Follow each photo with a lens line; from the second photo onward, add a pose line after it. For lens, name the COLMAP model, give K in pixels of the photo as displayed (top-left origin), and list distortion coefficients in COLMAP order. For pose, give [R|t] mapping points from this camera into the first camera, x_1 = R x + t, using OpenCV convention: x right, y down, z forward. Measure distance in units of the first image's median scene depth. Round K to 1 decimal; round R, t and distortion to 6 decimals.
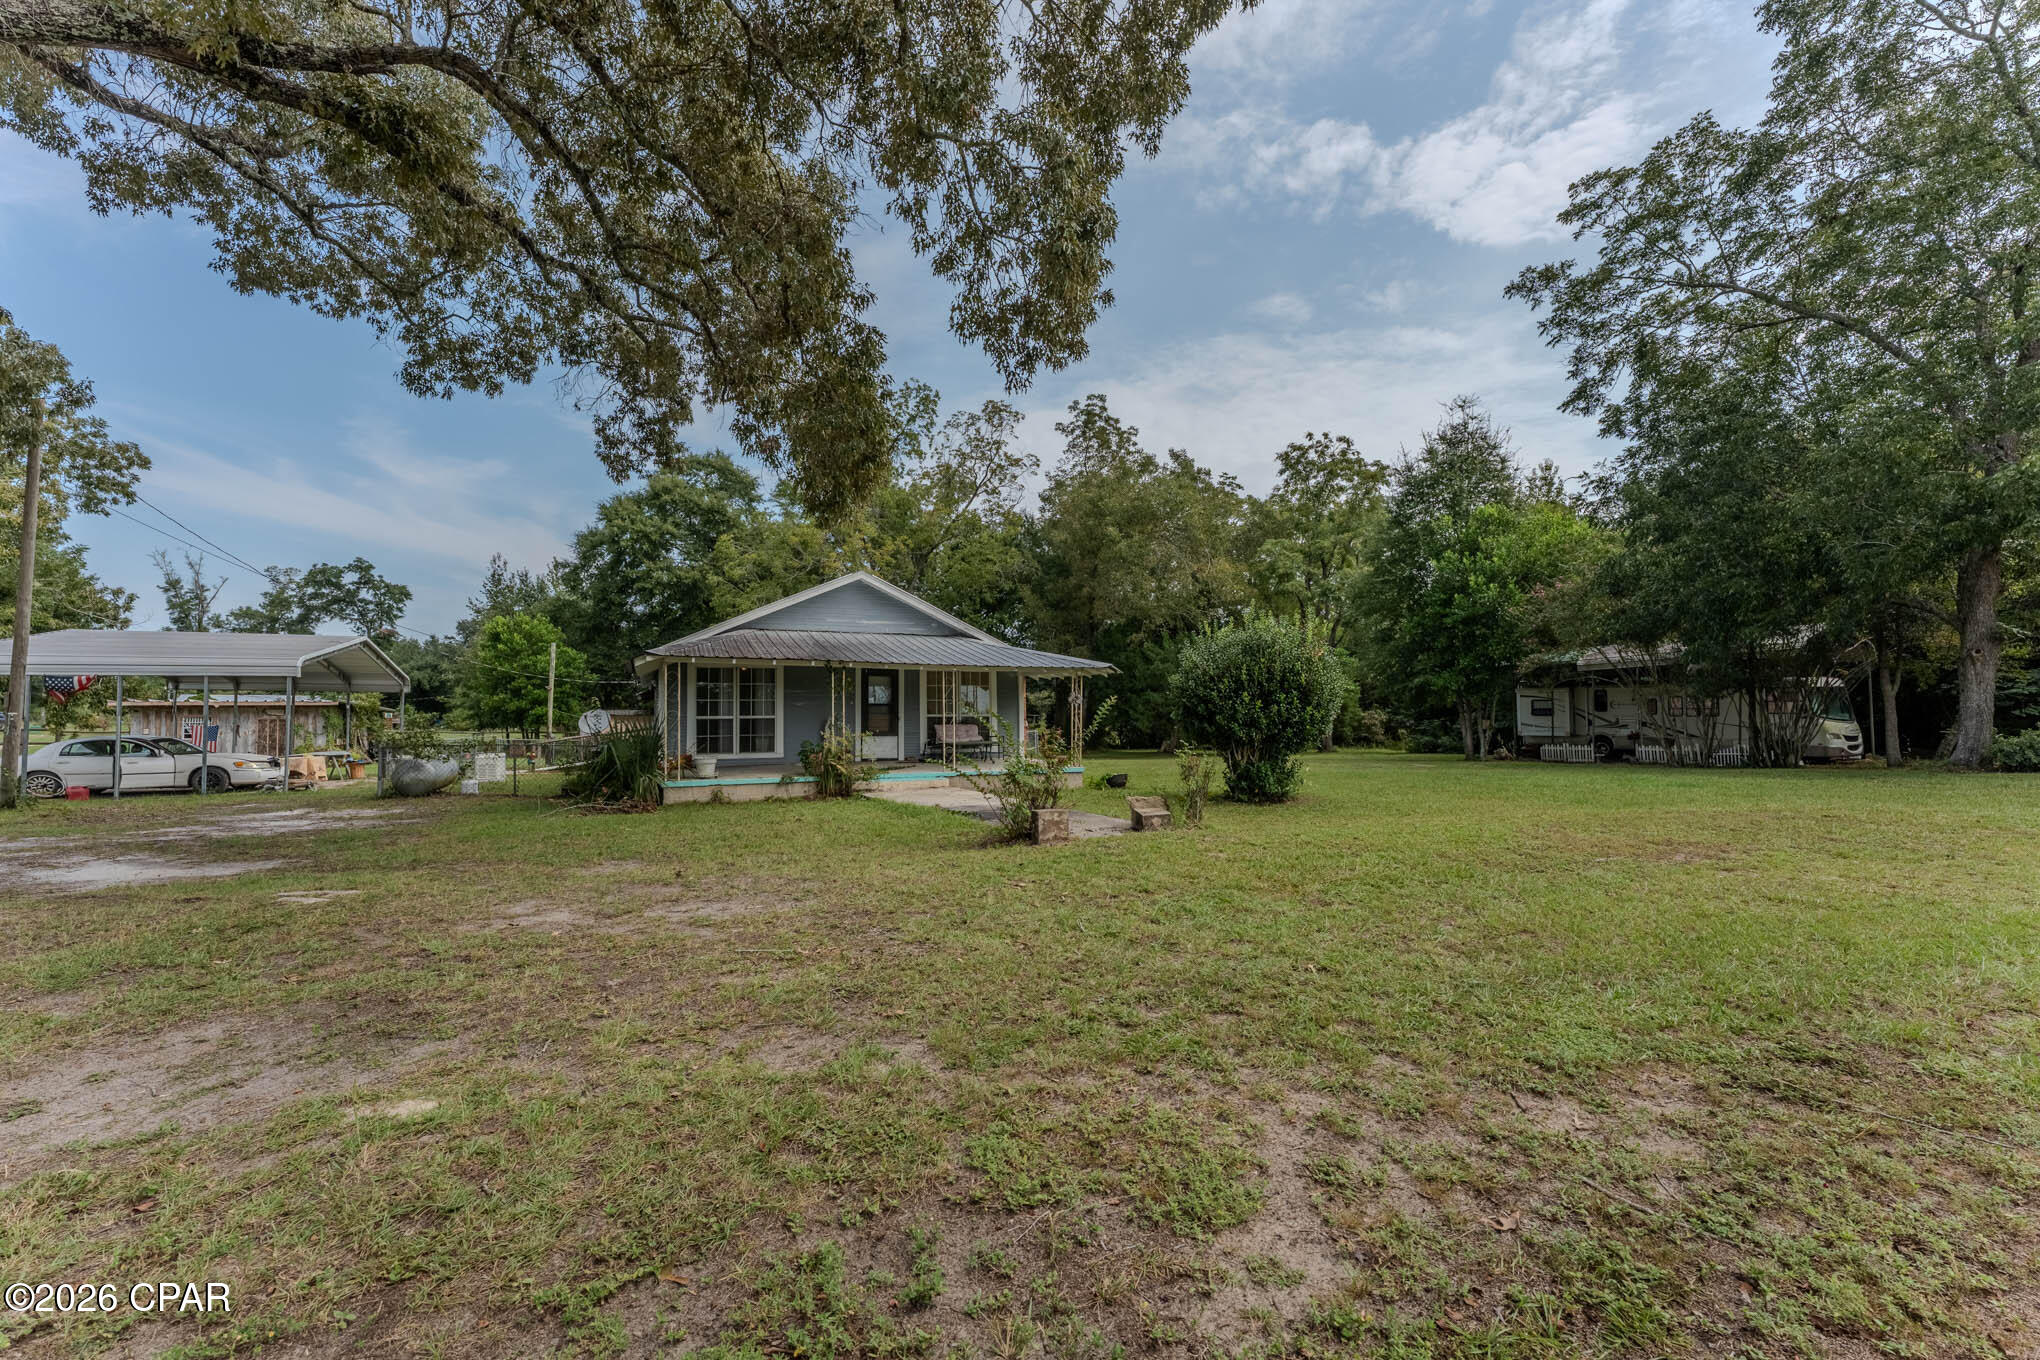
lens RADIAL K [[794.1, 0, 1020.0], [0, 794.1, 680.0], [0, 0, 1]] dist [-0.000124, -0.000063]
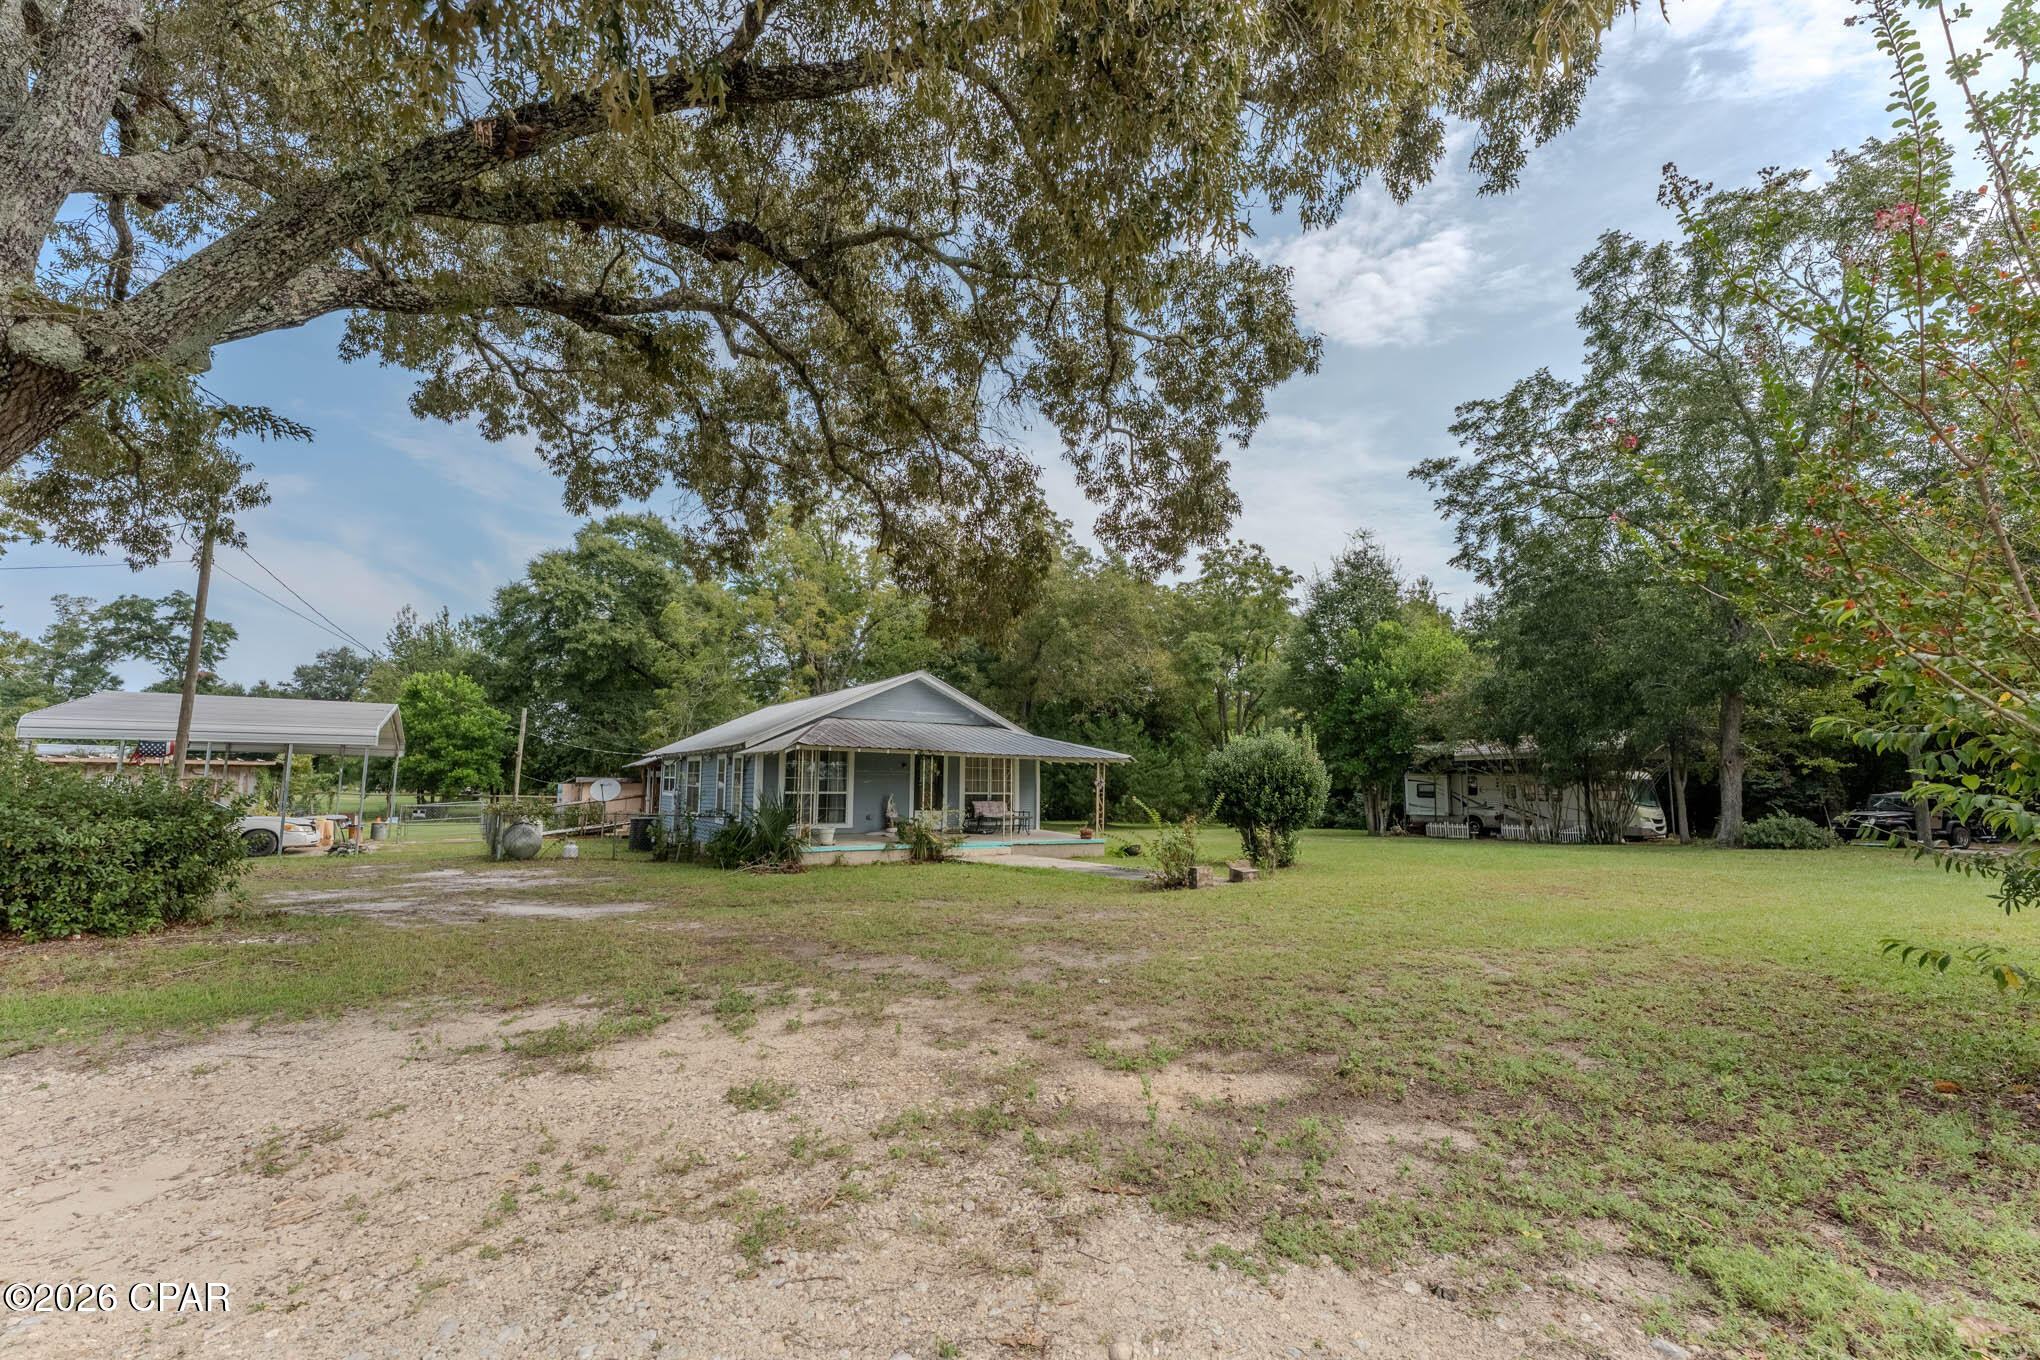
lens RADIAL K [[818.0, 0, 1020.0], [0, 818.0, 680.0], [0, 0, 1]] dist [-0.001897, -0.000207]
pose [[0.989233, 0.037416, 0.141483, -0.145880], [-0.025828, 0.996226, -0.082871, -0.016356], [-0.144050, 0.078324, 0.986466, -0.150900]]
